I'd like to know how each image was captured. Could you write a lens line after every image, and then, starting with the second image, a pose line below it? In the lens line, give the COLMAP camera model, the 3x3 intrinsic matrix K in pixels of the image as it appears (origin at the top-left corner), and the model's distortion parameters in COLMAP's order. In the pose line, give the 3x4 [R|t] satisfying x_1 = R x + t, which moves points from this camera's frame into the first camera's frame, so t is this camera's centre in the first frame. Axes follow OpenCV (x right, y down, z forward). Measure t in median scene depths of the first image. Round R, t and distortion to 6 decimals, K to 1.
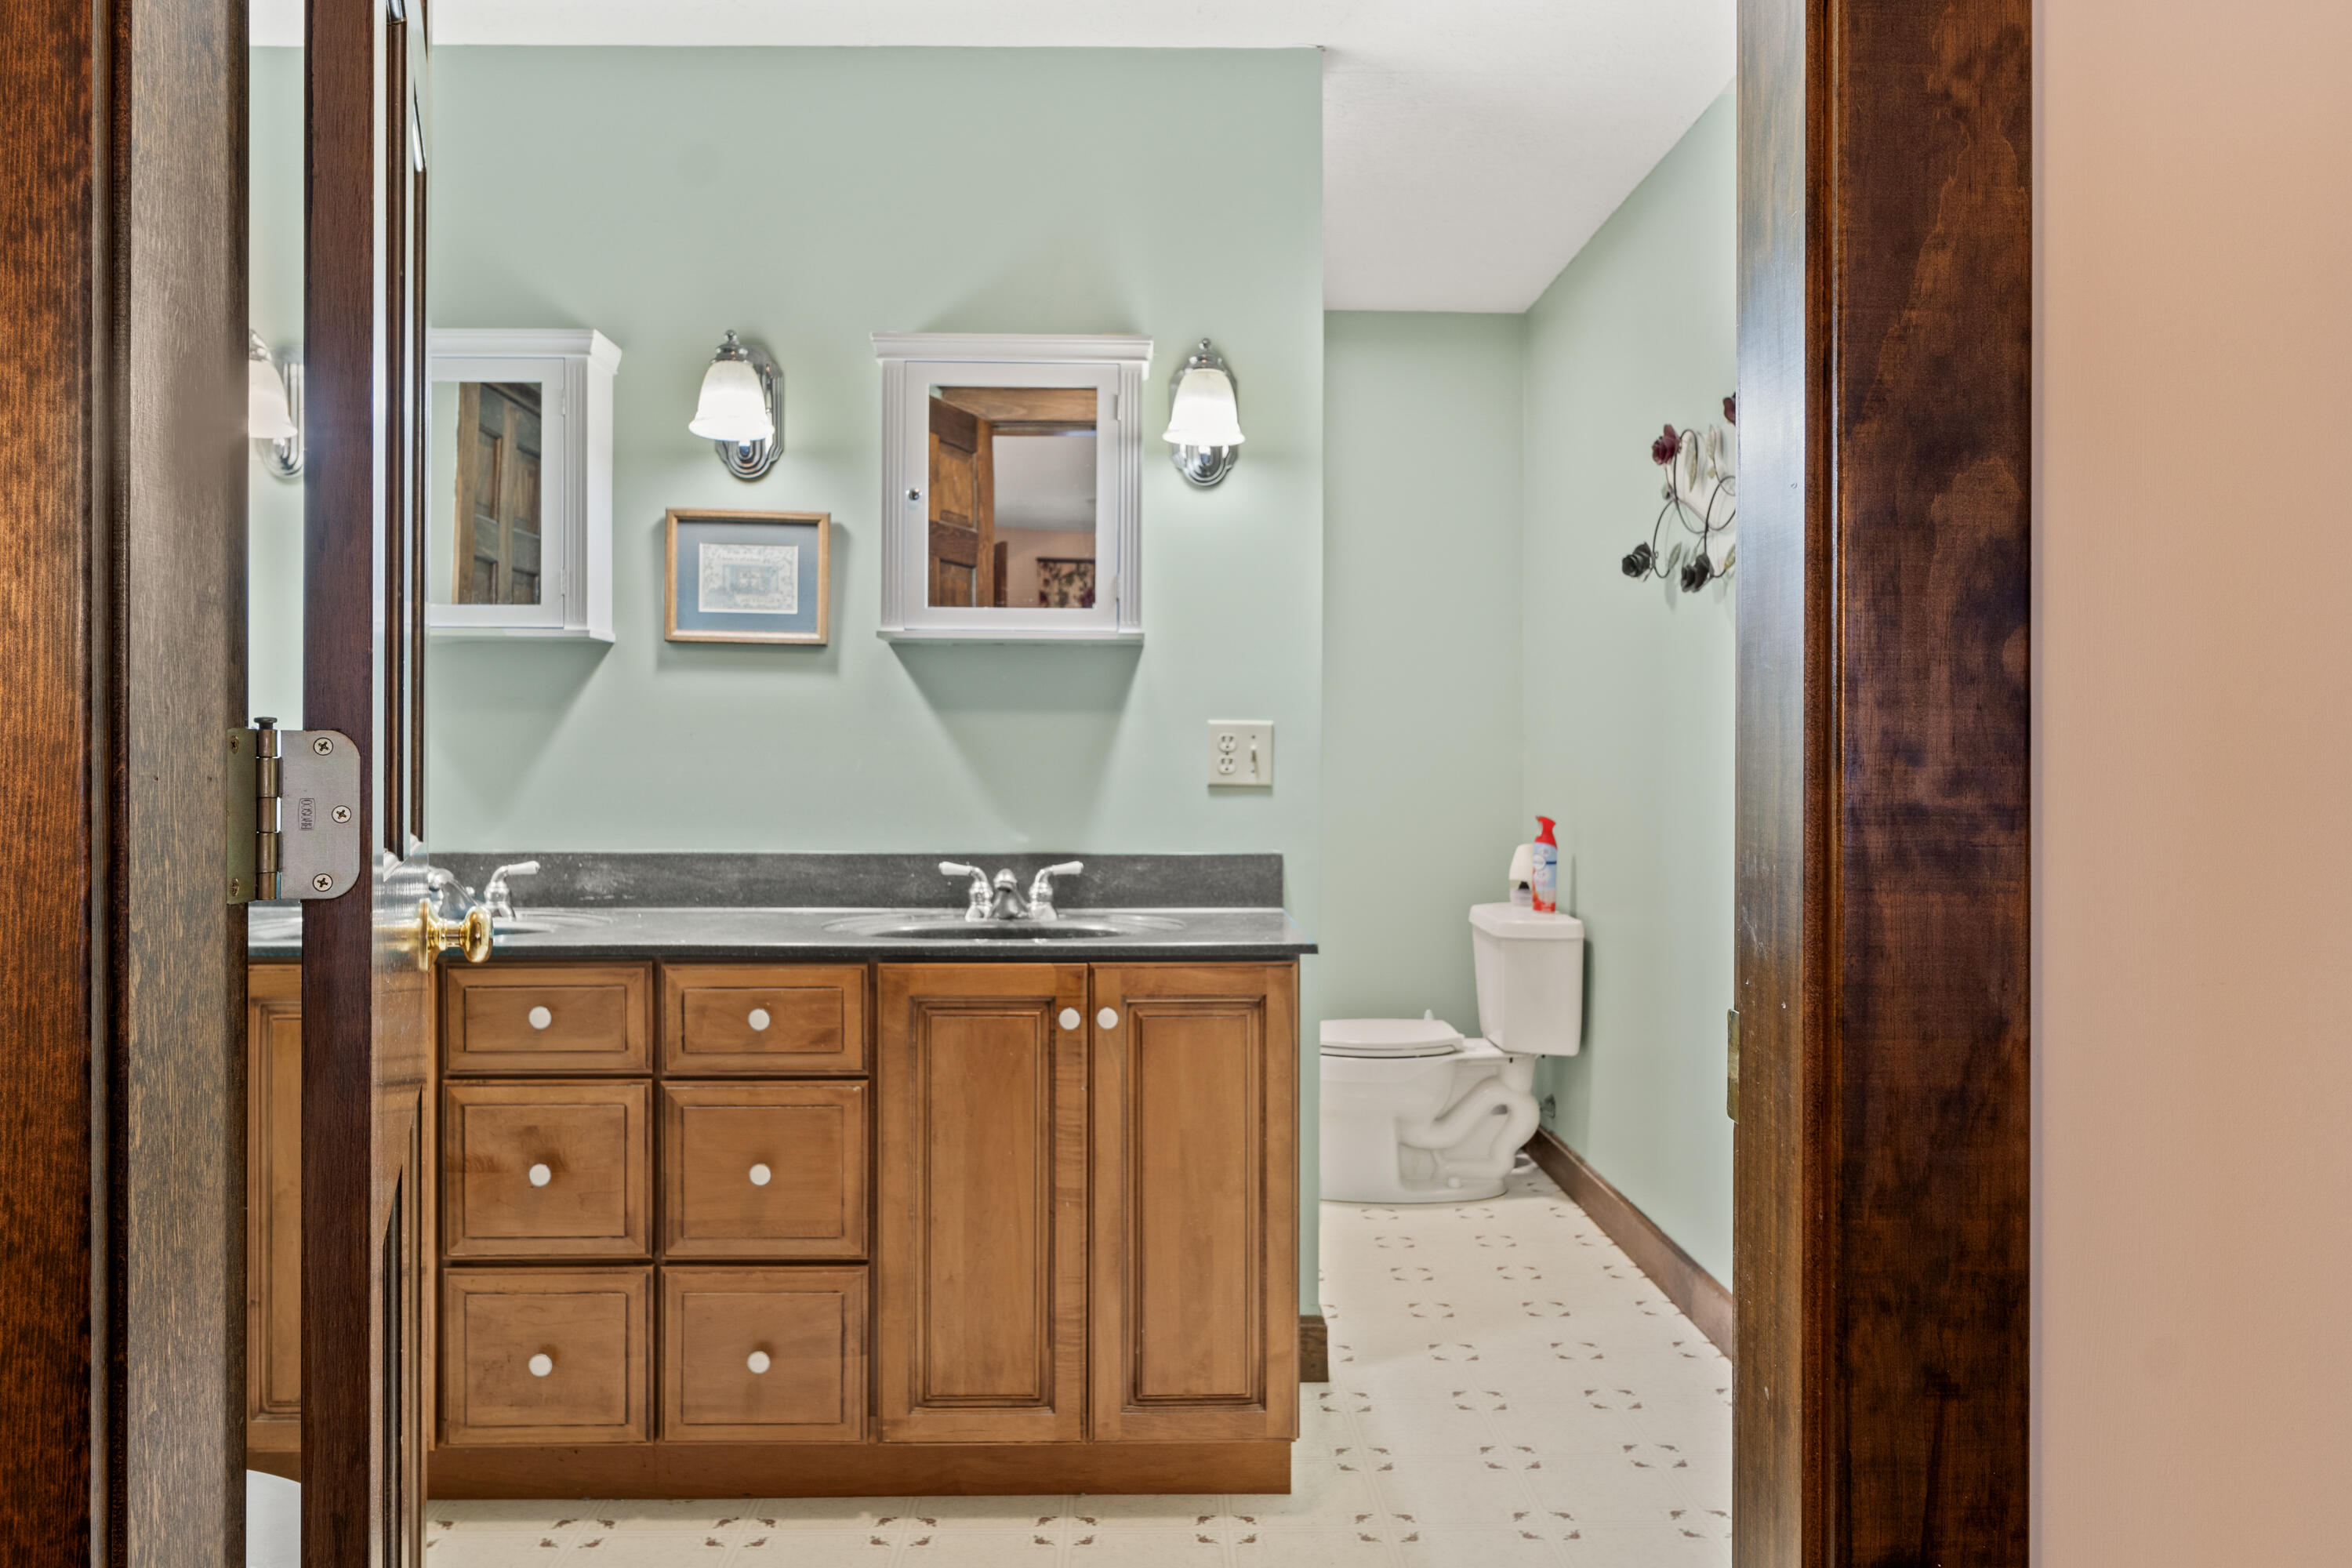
lens RADIAL K [[1760.6, 0, 1176.0], [0, 1760.6, 784.0], [0, 0, 1]] dist [0.000282, -0.000312]
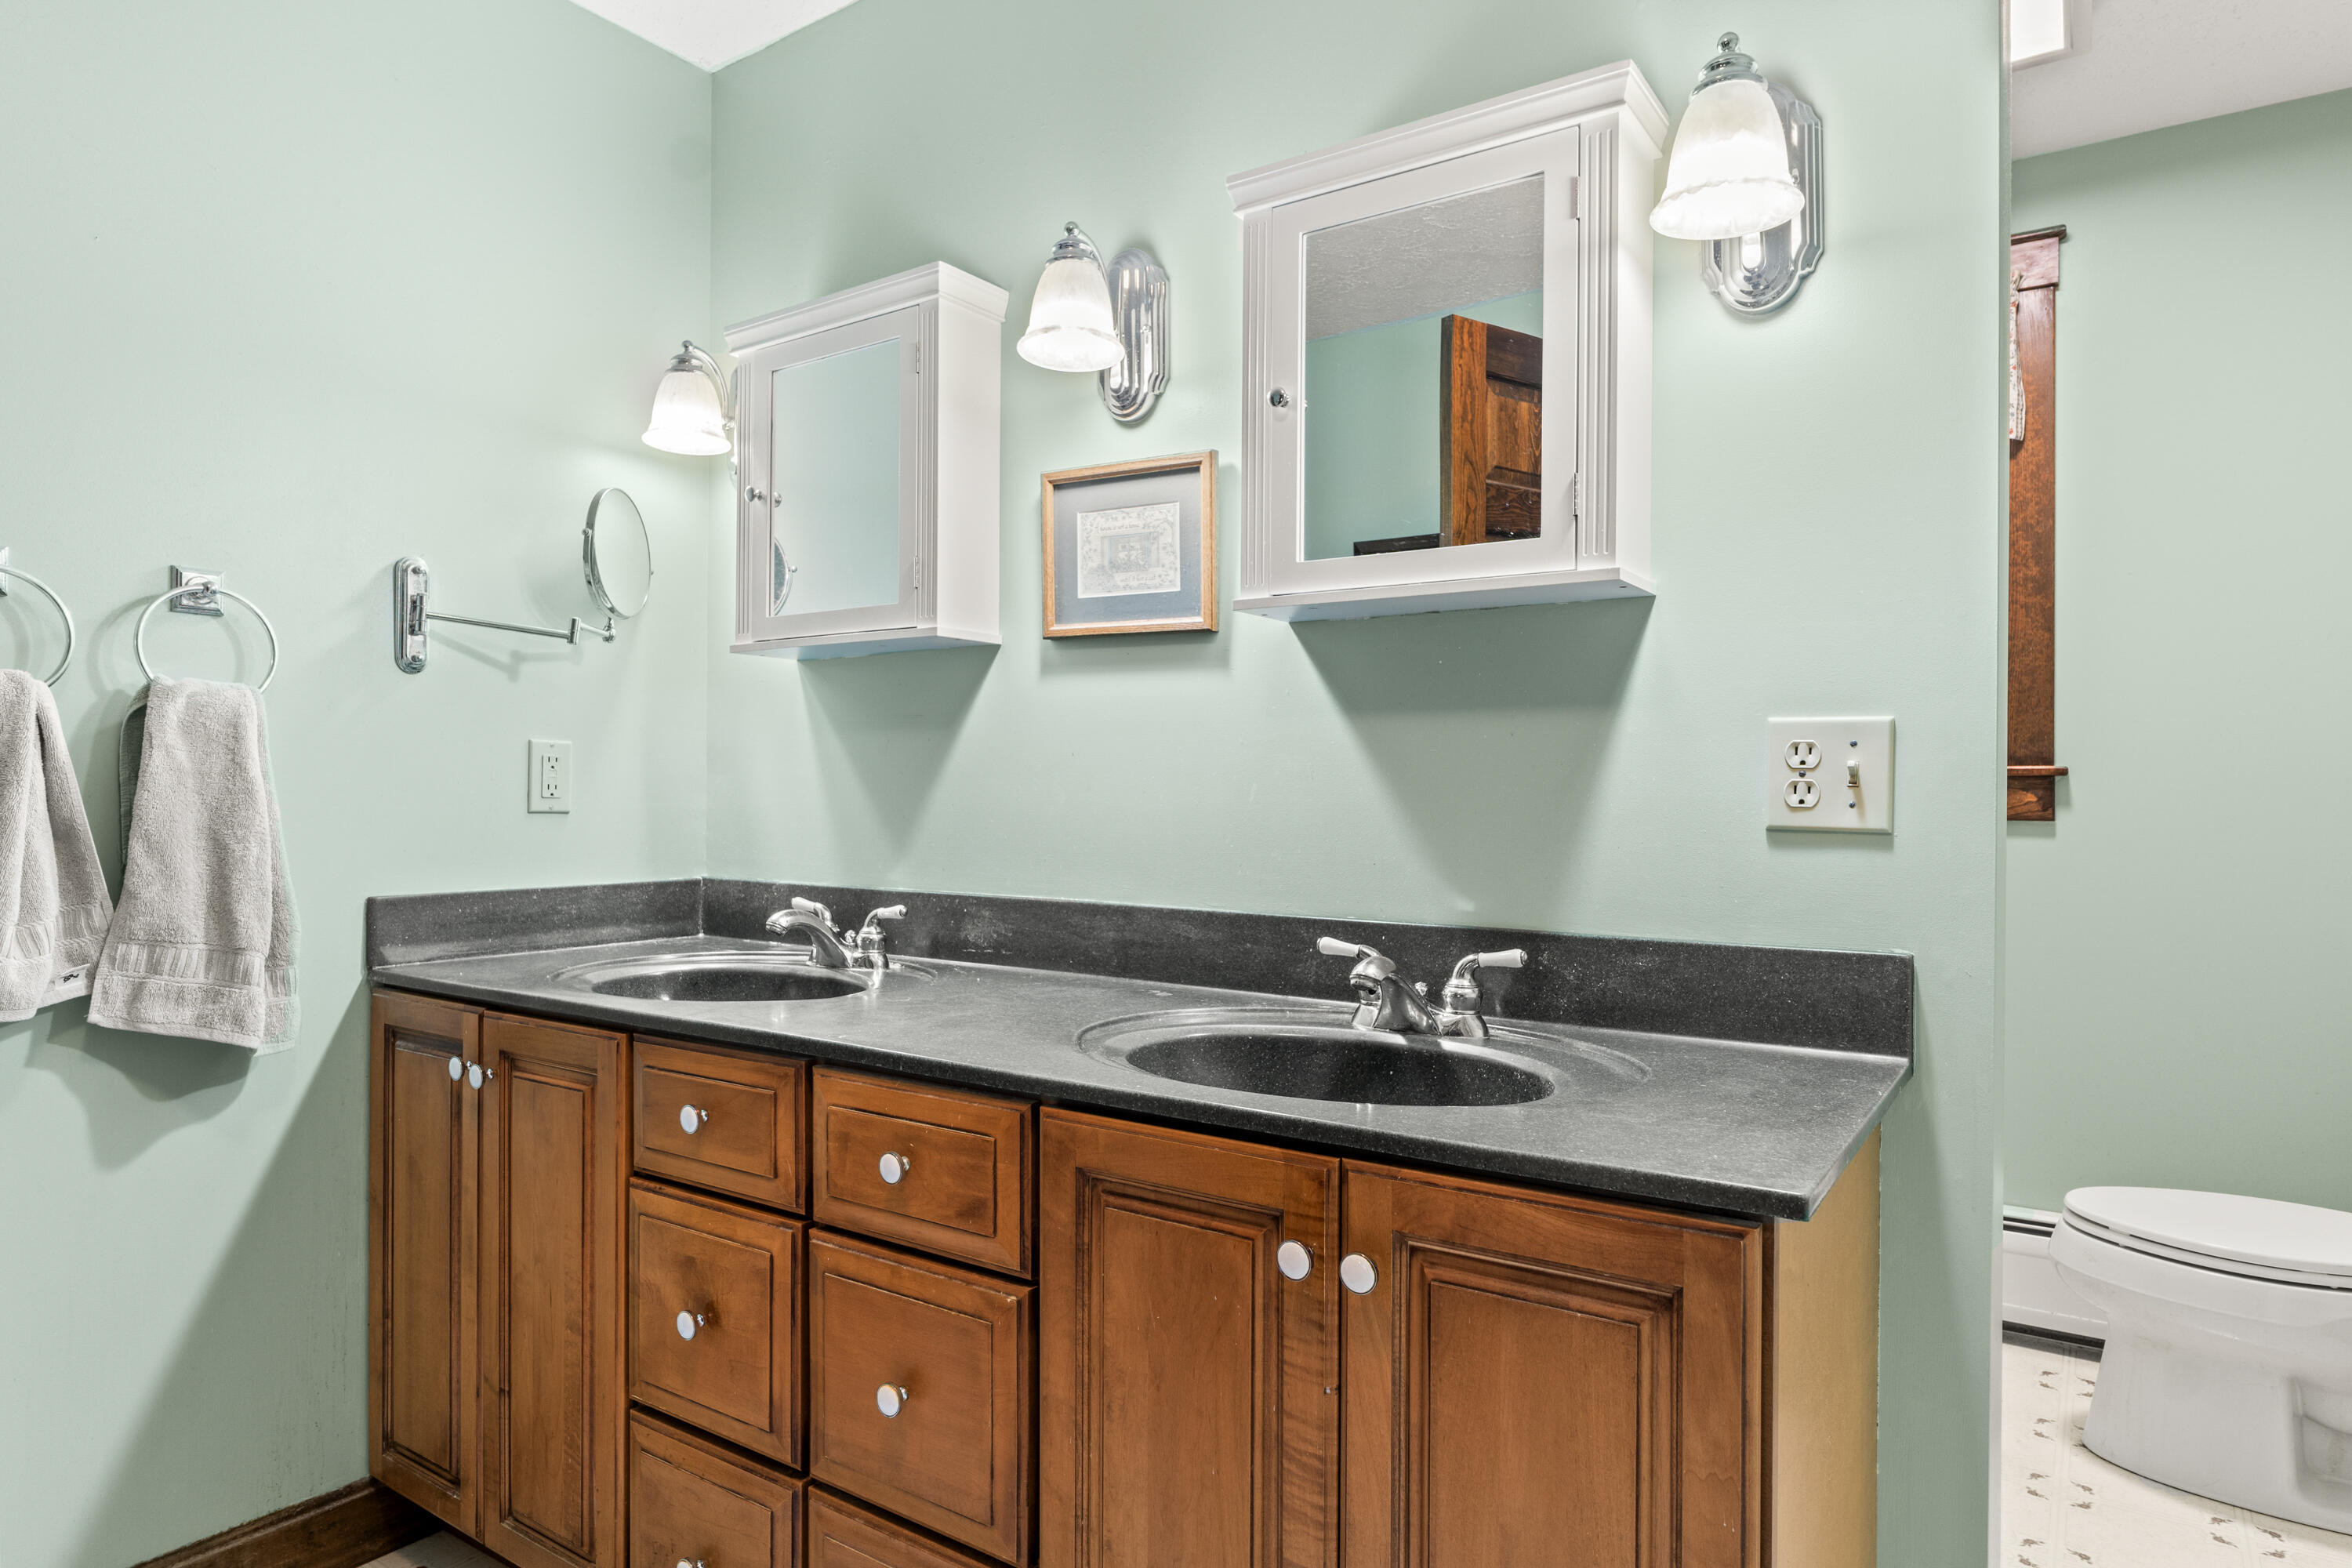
lens RADIAL K [[1364.4, 0, 1173.2], [0, 1364.4, 804.9], [0, 0, 1]] dist [-0.000736, -0.001187]
pose [[0.801883, 0.007078, -0.597439, 0.137816], [-0.011324, 0.999930, -0.003354, -0.003637], [0.597374, 0.009455, 0.801907, 0.557251]]
